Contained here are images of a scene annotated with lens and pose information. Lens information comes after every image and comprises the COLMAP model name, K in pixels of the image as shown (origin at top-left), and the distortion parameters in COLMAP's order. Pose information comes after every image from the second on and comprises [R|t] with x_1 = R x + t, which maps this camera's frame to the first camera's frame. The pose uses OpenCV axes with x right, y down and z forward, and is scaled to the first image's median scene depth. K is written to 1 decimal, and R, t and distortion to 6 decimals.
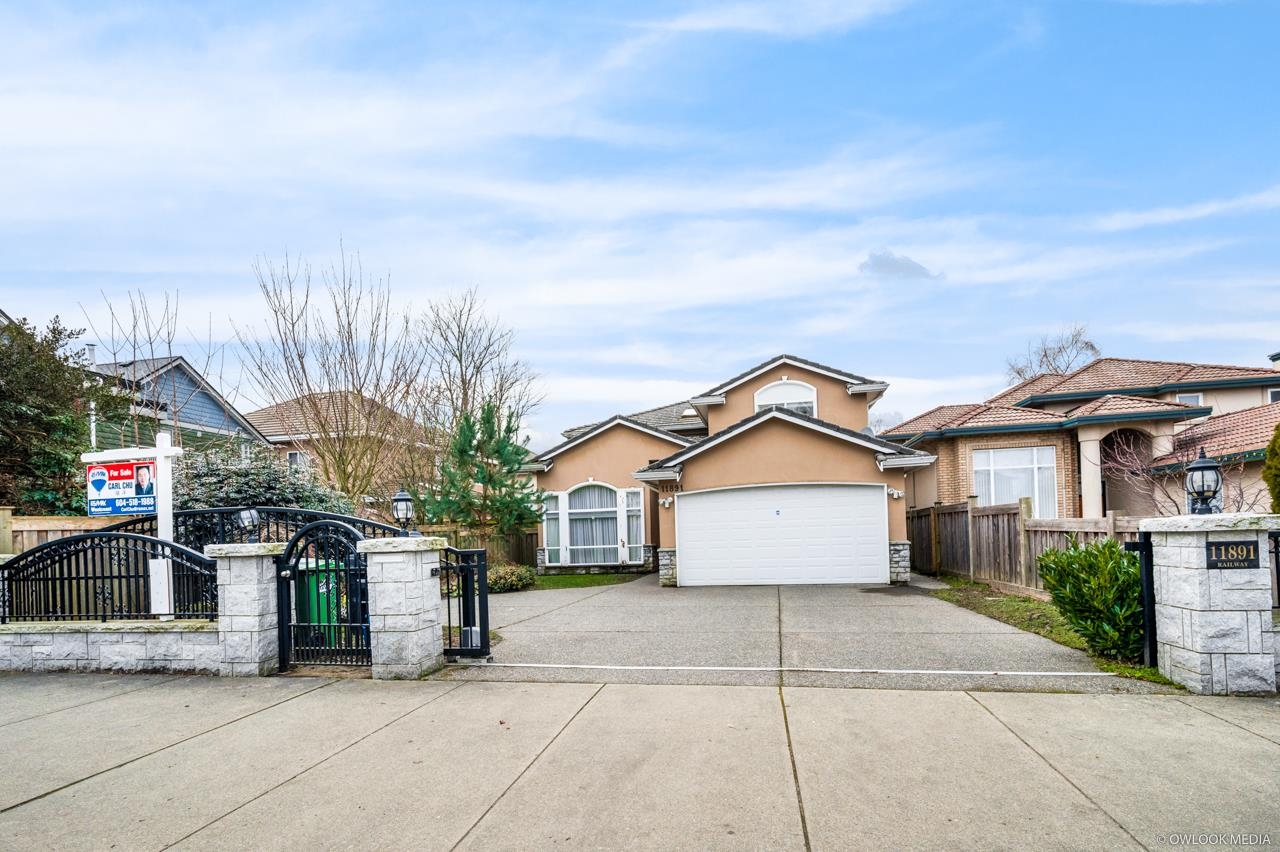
lens RADIAL K [[555.6, 0, 640.0], [0, 555.6, 426.0], [0, 0, 1]] dist [-0.000962, -0.000145]
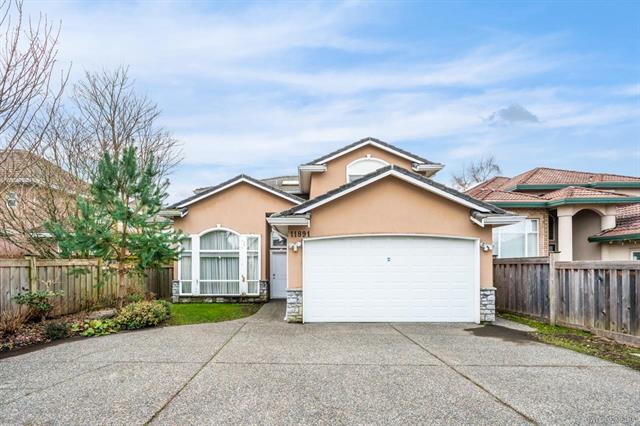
lens RADIAL K [[566.4, 0, 320.0], [0, 566.4, 213.0], [0, 0, 1]] dist [-0.007447, -0.002770]
pose [[0.996941, 0.043210, 0.065122, 0.047403], [-0.048200, 0.995857, 0.077113, -0.035308], [-0.061521, -0.080016, 0.994893, -0.228702]]
